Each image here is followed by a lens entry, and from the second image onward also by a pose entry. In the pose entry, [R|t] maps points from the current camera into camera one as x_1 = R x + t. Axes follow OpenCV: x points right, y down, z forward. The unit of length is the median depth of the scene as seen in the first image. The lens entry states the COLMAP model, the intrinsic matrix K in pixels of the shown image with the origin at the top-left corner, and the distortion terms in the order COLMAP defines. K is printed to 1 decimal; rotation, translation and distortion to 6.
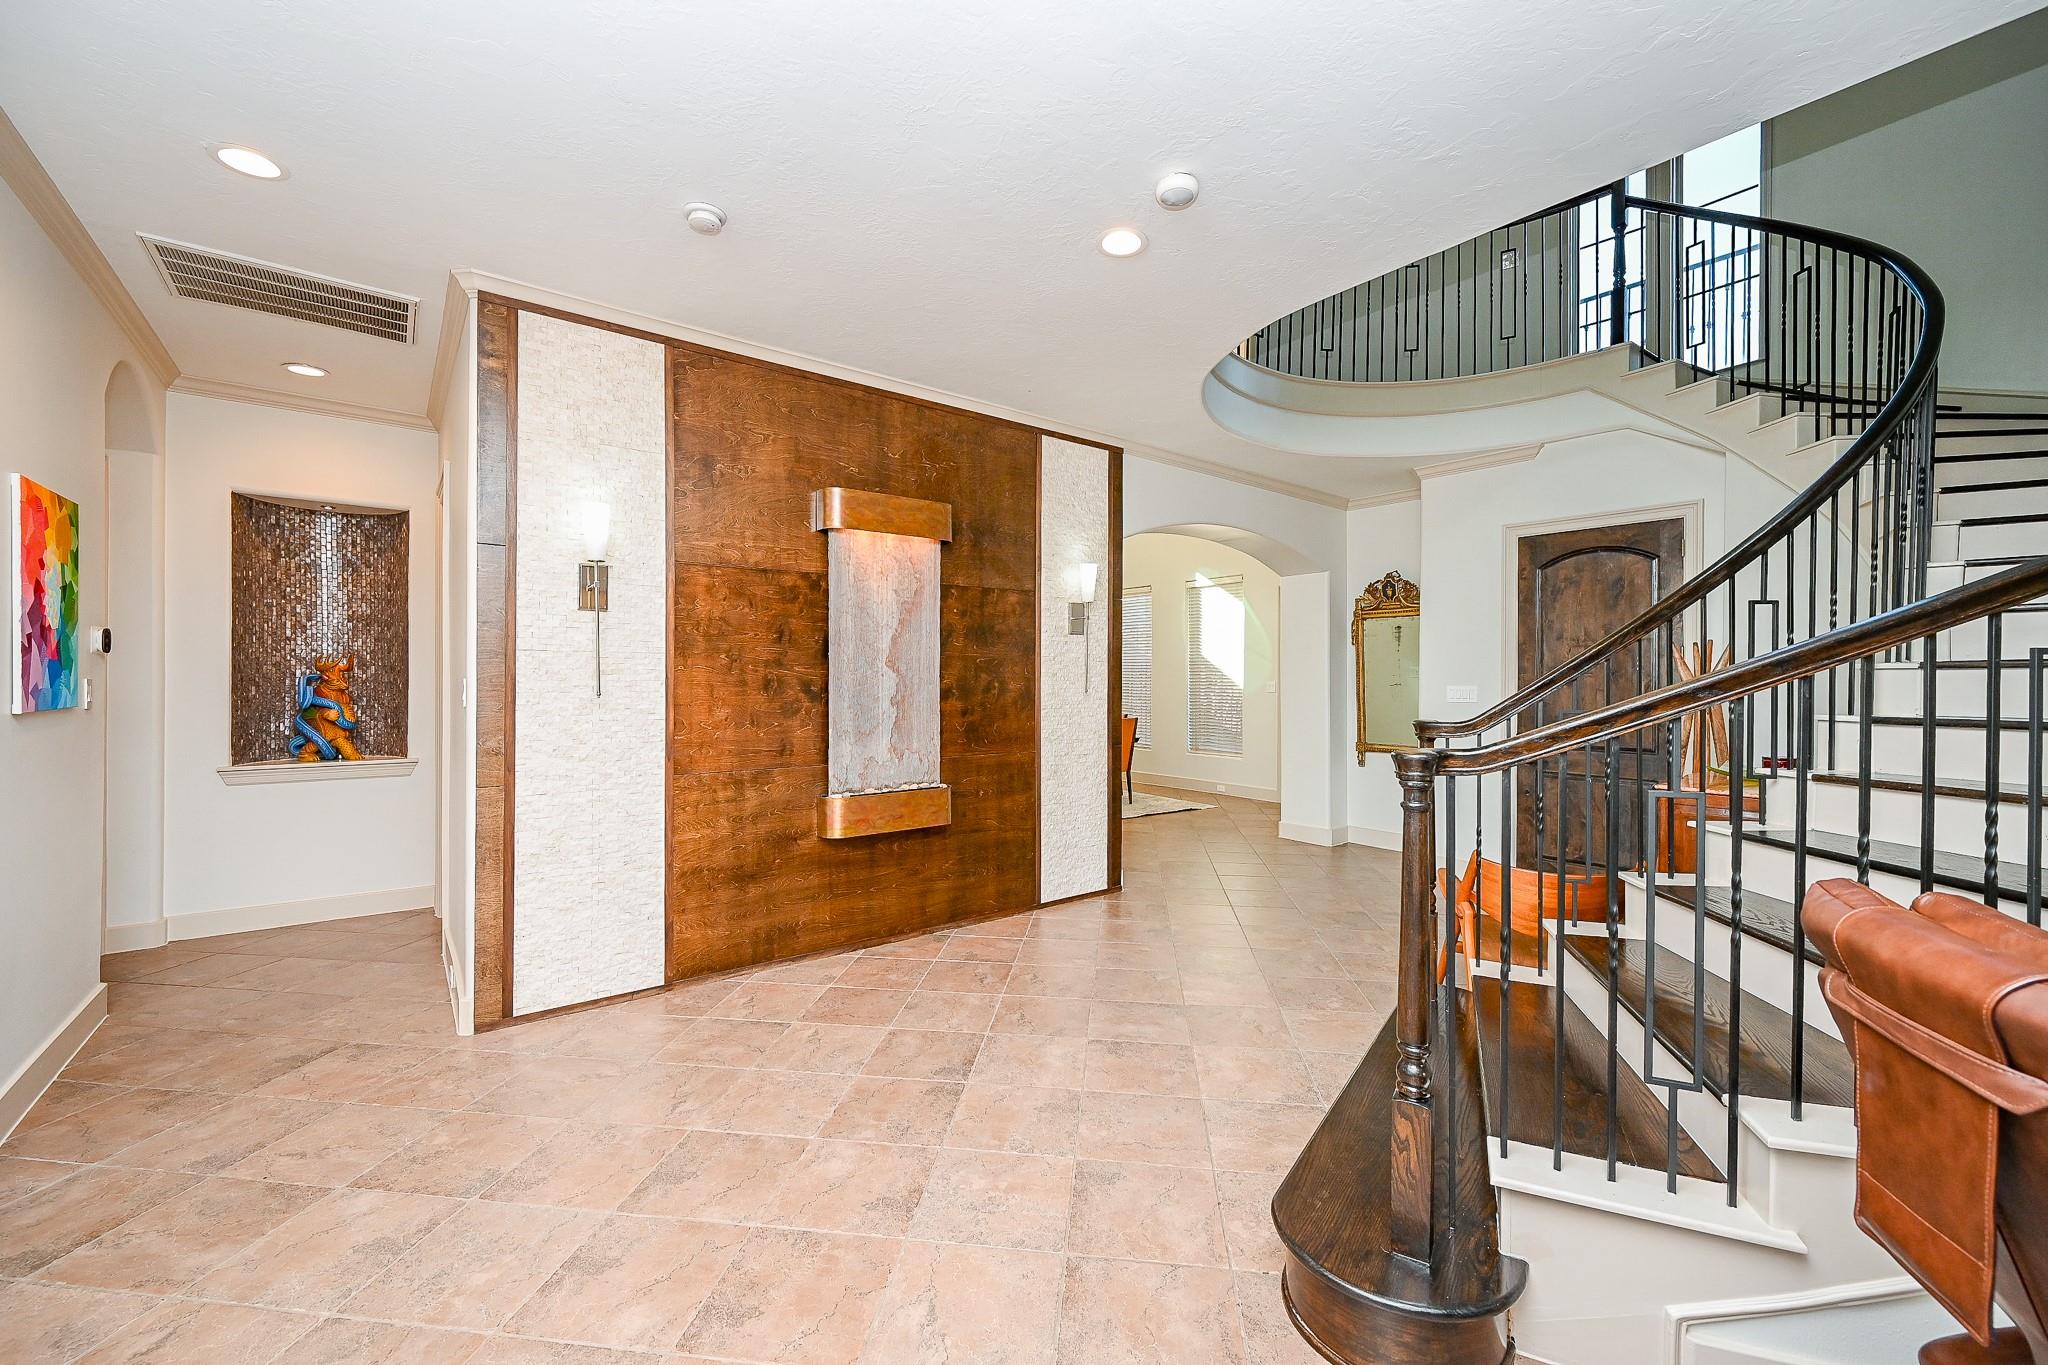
lens RADIAL K [[827.5, 0, 991.6], [0, 827.5, 686.6], [0, 0, 1]] dist [-0.004071, 0.000327]
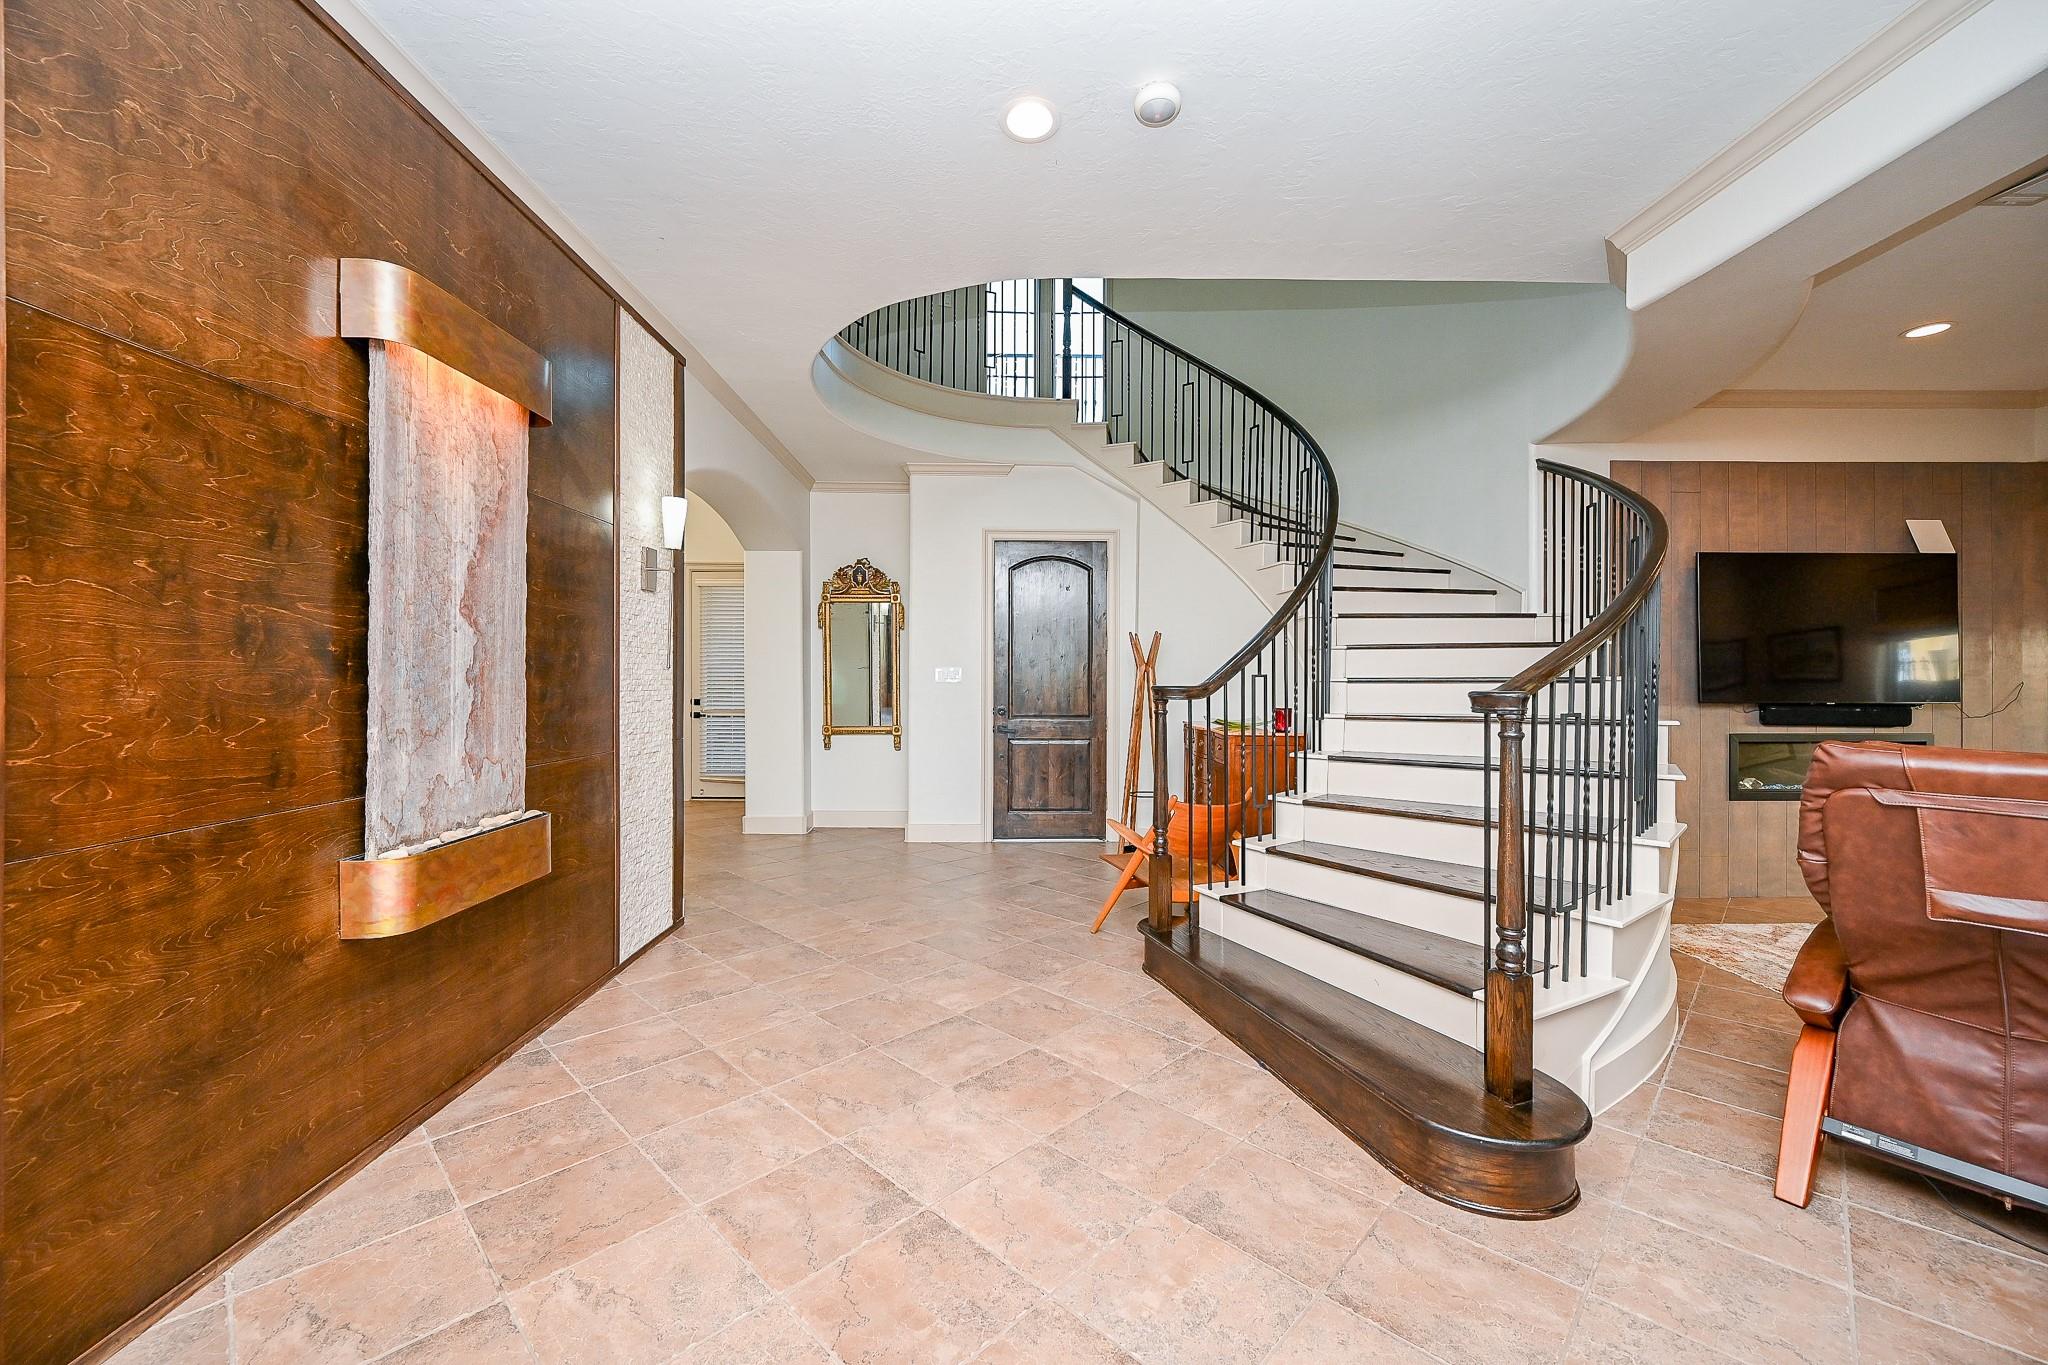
lens RADIAL K [[827.5, 0, 1026.0], [0, 827.5, 685.0], [0, 0, 1]] dist [-0.004071, 0.000327]
pose [[0.581945, -0.008010, 0.813189, -0.385954], [0.007750, 0.999961, 0.004303, 0.025912], [-0.813191, 0.003798, 0.581984, 0.372403]]
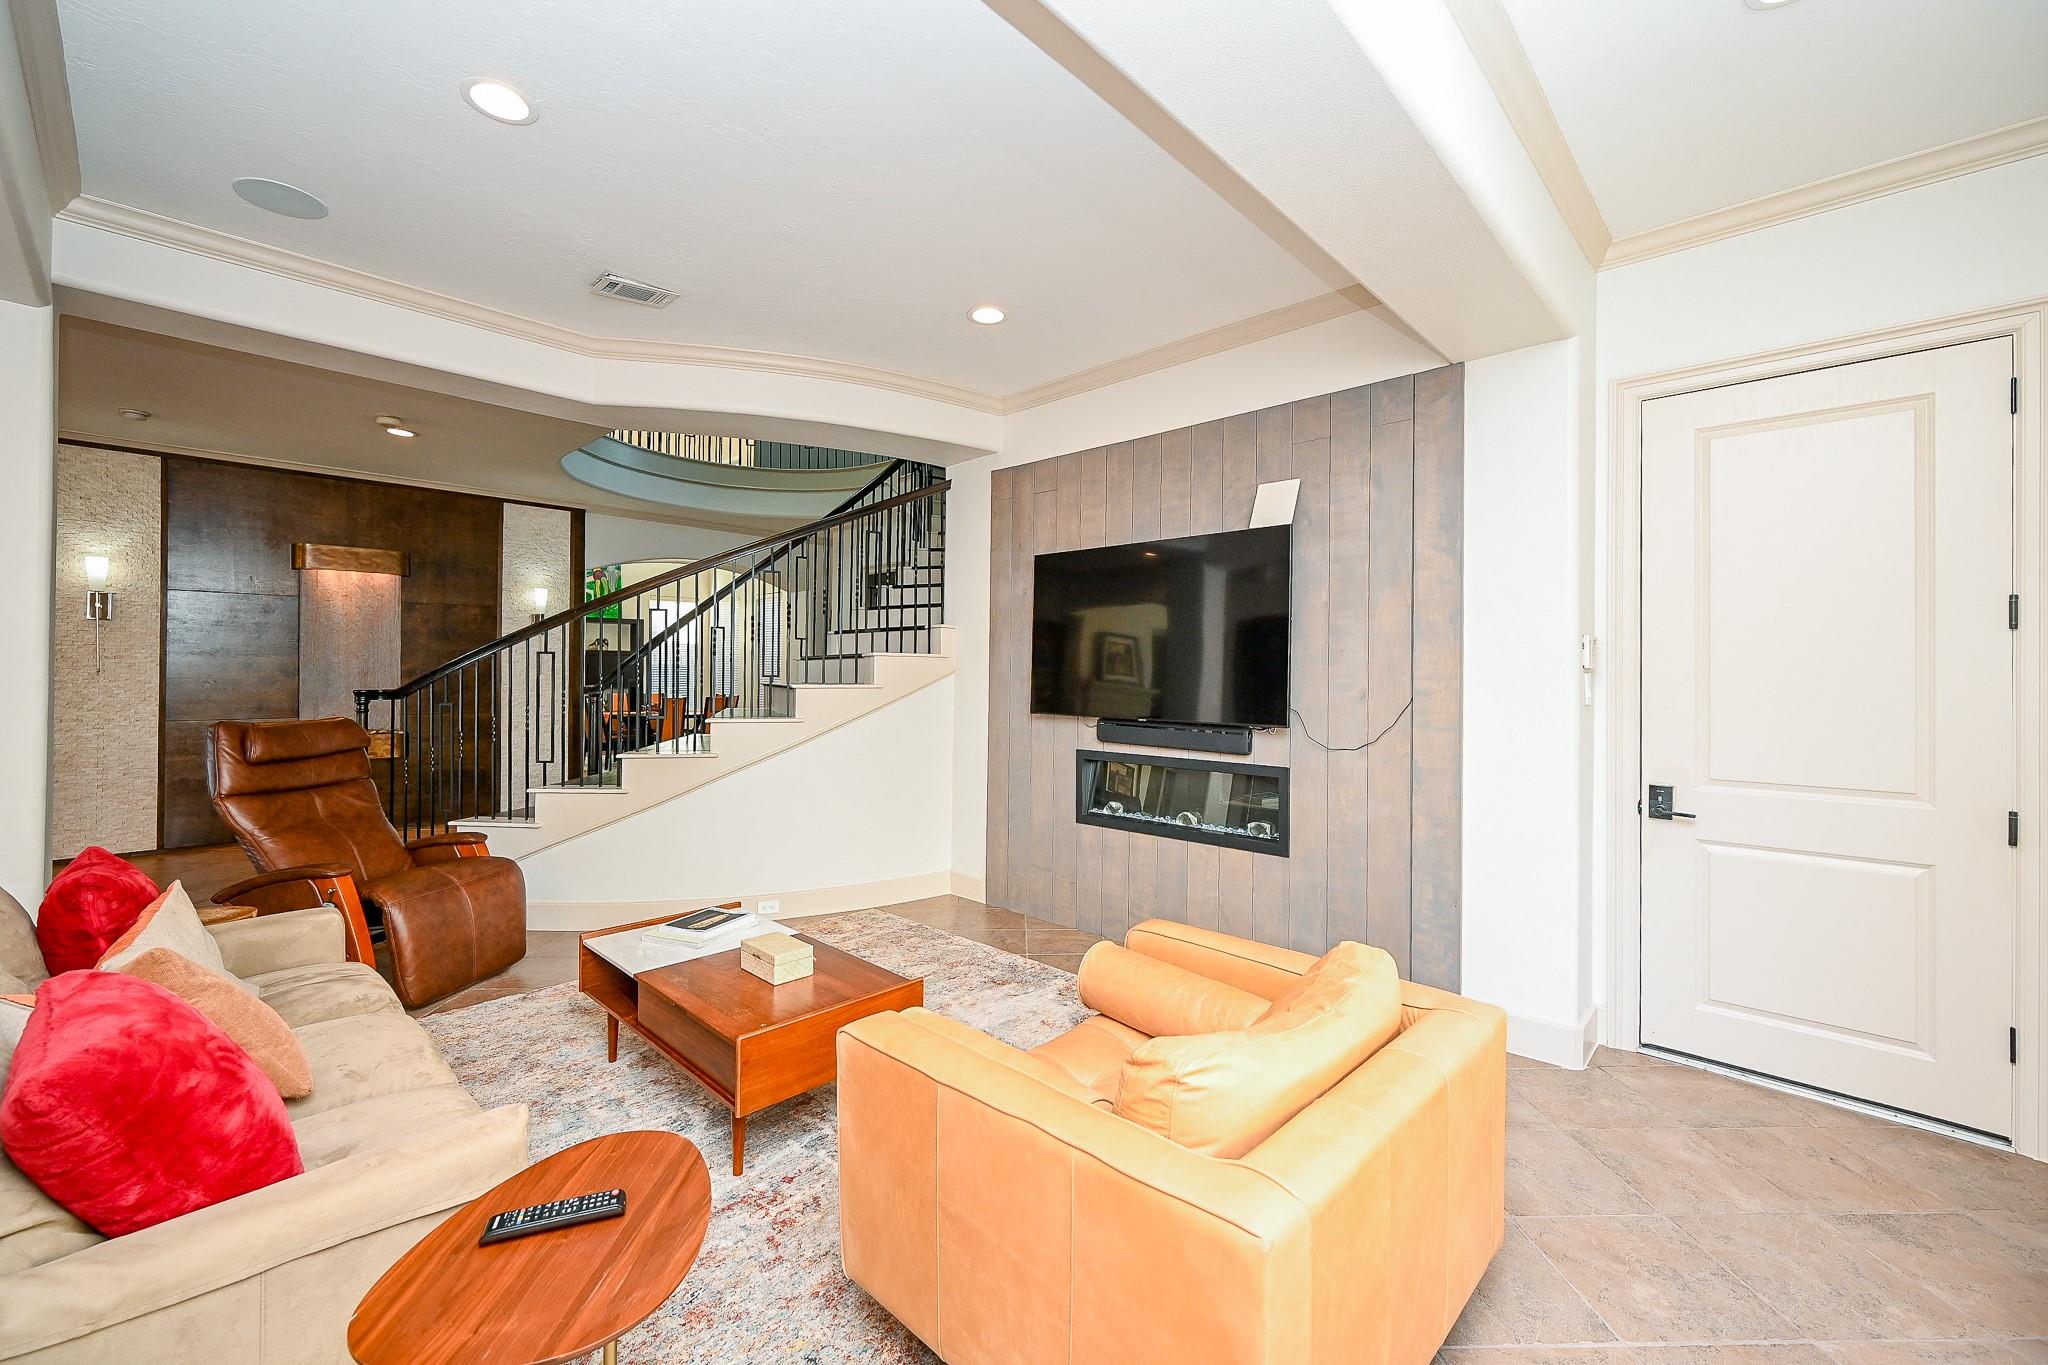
lens RADIAL K [[827.5, 0, 1017.8], [0, 827.5, 663.0], [0, 0, 1]] dist [-0.004071, 0.000327]
pose [[0.985243, 0.004752, 0.171096, 0.889073], [-0.002064, 0.999872, -0.015887, 0.014330], [-0.171149, 0.015300, 0.985126, -0.797910]]
